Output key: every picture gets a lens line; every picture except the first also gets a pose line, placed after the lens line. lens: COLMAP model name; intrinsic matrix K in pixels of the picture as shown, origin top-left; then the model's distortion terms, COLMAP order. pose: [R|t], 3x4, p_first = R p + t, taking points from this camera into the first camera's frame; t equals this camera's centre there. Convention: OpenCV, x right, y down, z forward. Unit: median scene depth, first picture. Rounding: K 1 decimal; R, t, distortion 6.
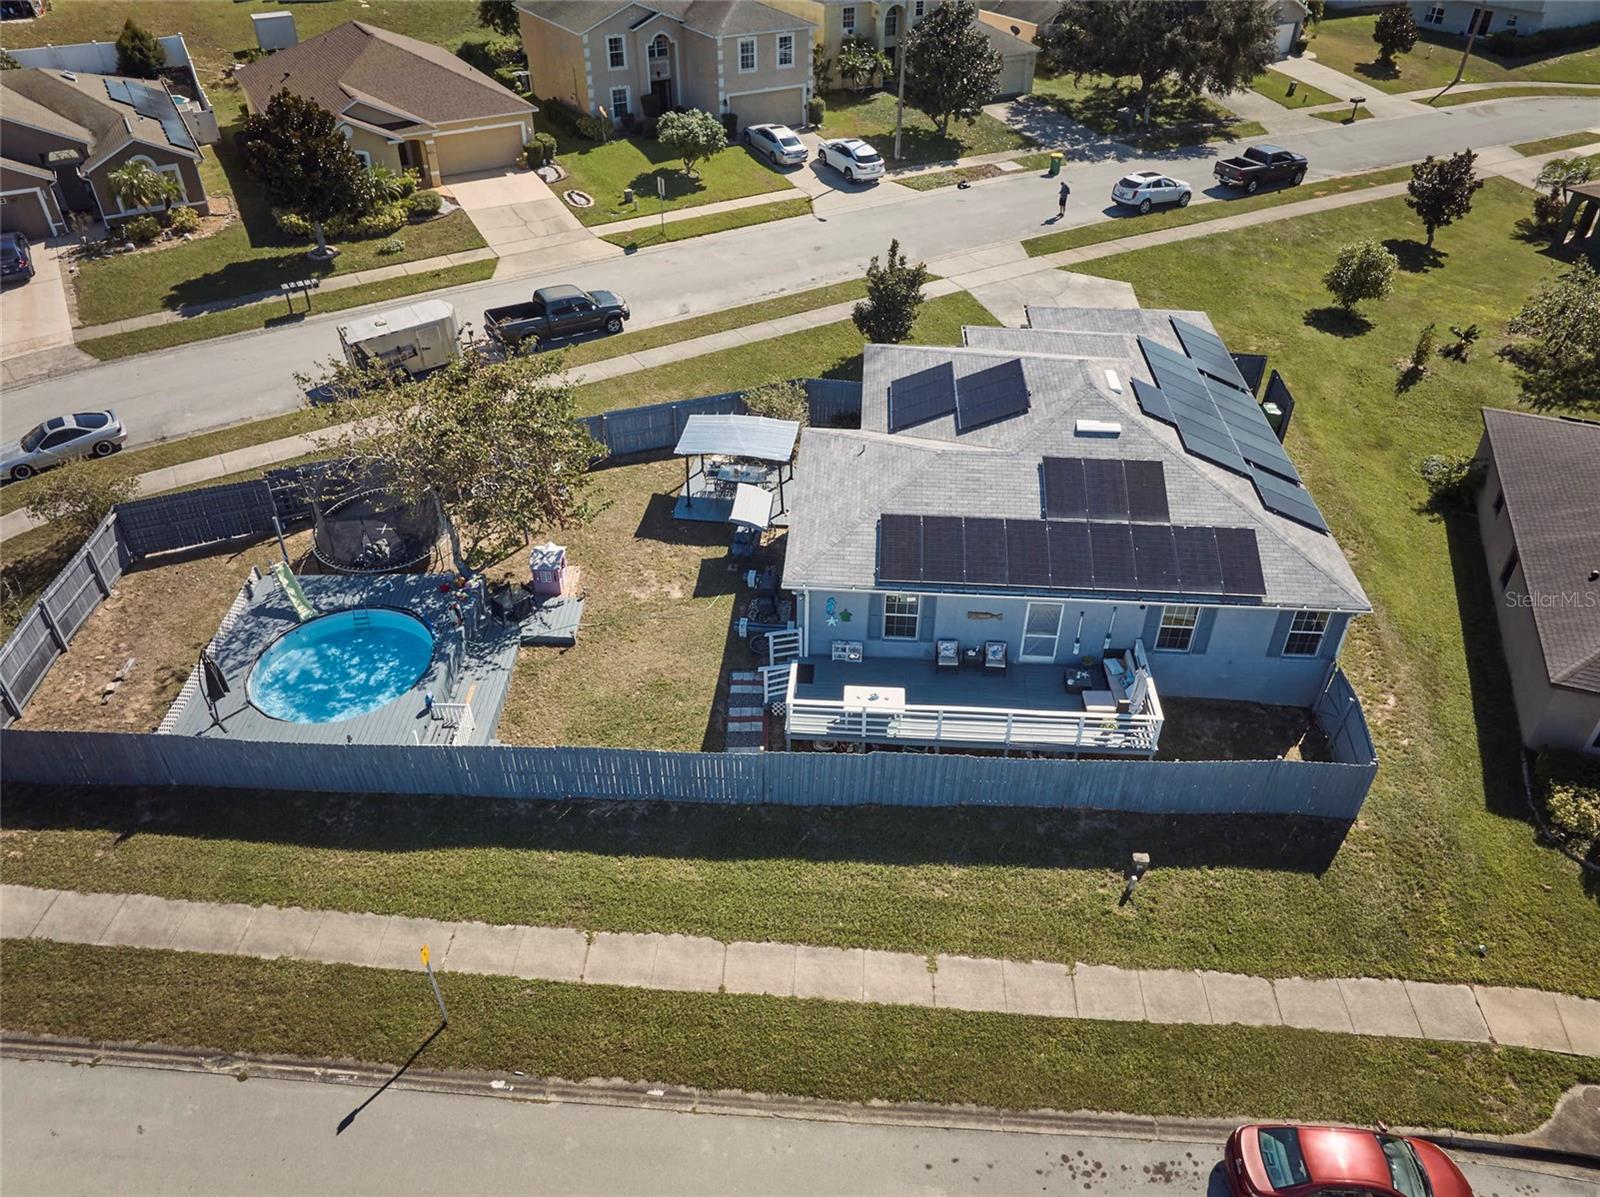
lens RADIAL K [[1132.8, 0, 800.1], [0, 1132.8, 594.6], [0, 0, 1]] dist [-0.034768, 0.003320]
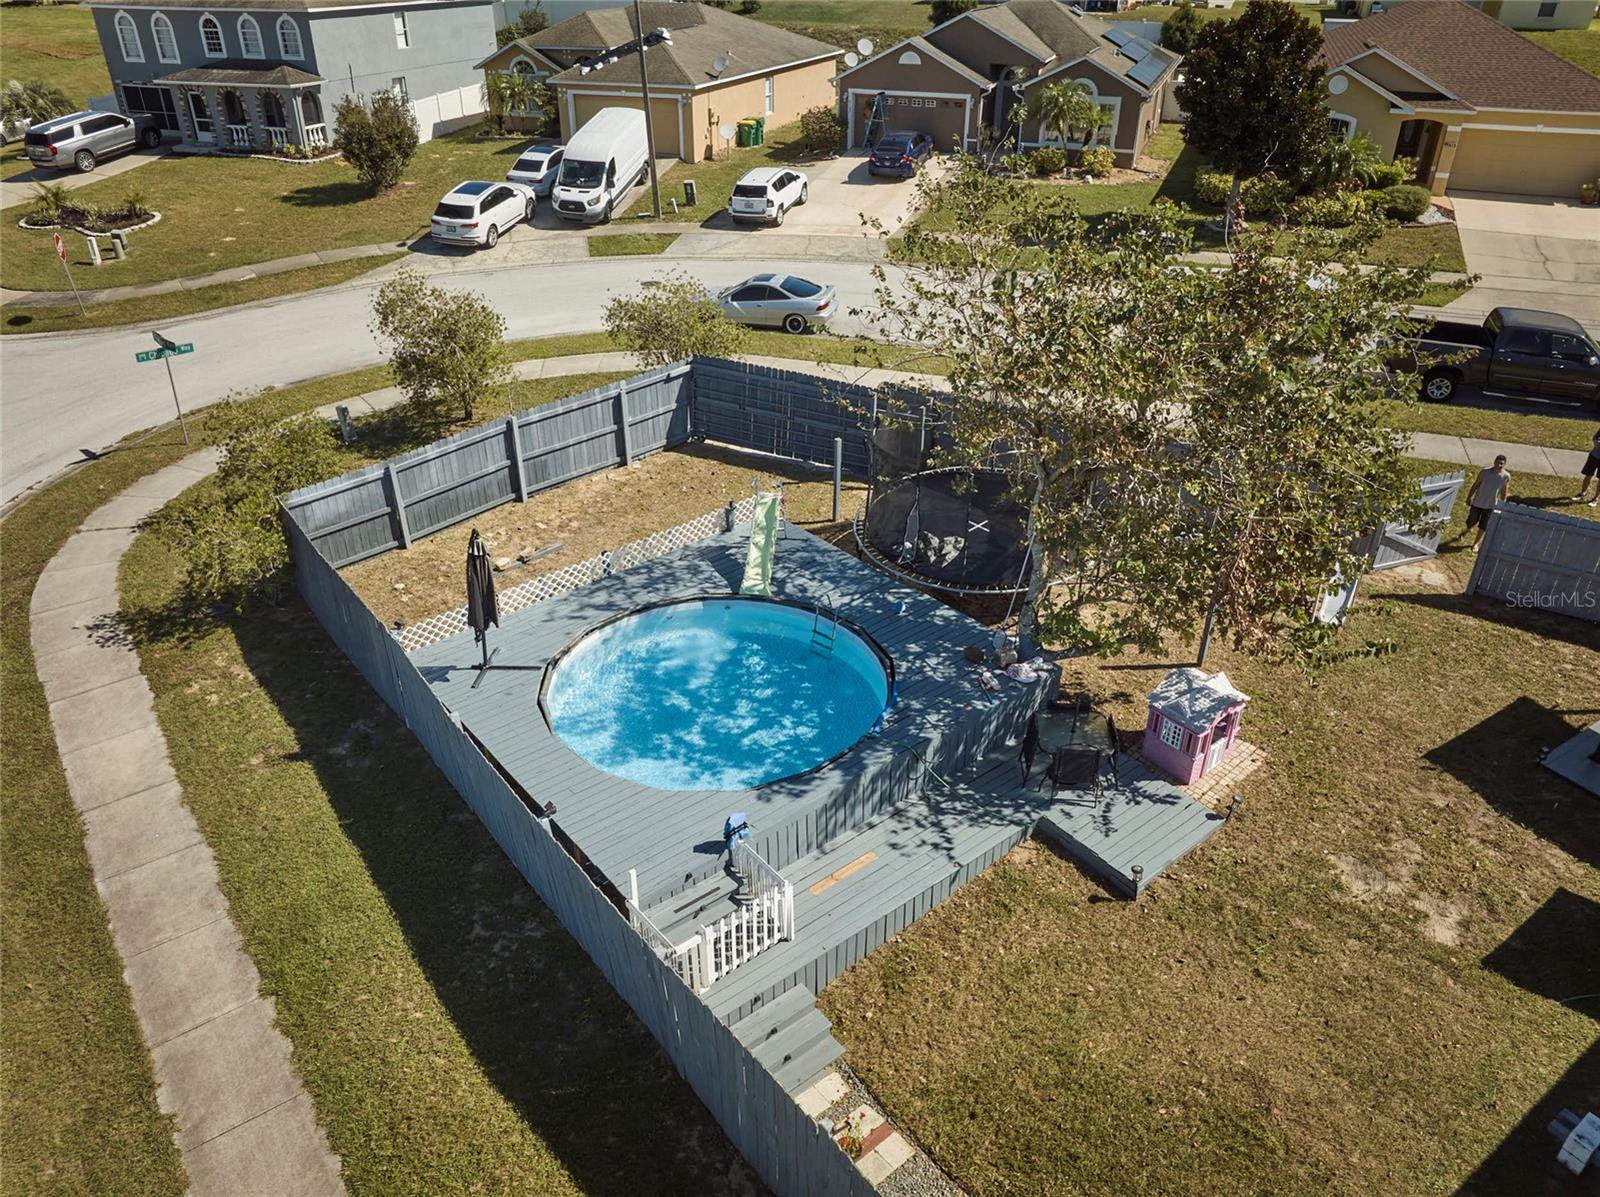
lens RADIAL K [[1134.3, 0, 786.5], [0, 1134.3, 606.9], [0, 0, 1]] dist [-0.046922, 0.000426]
pose [[0.632800, 0.395127, -0.665912, -0.045084], [-0.462718, 0.882522, 0.083945, -0.028423], [0.620851, 0.255009, 0.741293, 0.592677]]
